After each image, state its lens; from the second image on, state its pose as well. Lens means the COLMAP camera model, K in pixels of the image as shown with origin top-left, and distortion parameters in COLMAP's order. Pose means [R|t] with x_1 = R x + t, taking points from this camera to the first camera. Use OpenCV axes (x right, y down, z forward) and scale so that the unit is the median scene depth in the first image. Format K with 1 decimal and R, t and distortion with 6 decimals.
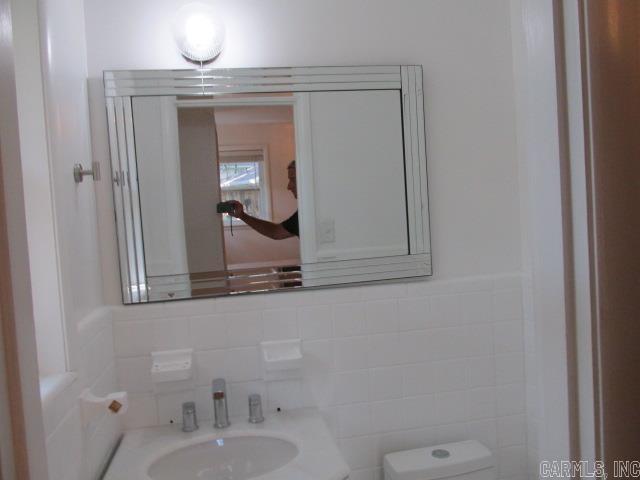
lens RADIAL K [[532.3, 0, 320.3], [0, 532.3, 242.3], [0, 0, 1]] dist [-0.015751, -0.002027]
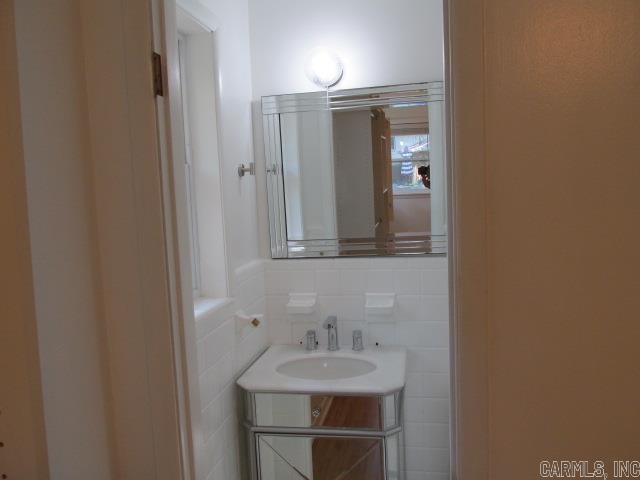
lens RADIAL K [[532.3, 0, 320.1], [0, 532.3, 239.2], [0, 0, 1]] dist [-0.015751, -0.002027]
pose [[0.936933, 0.052559, -0.345535, 0.249795], [-0.029803, 0.997042, 0.070847, -0.041952], [0.348237, -0.056081, 0.935728, -0.306846]]
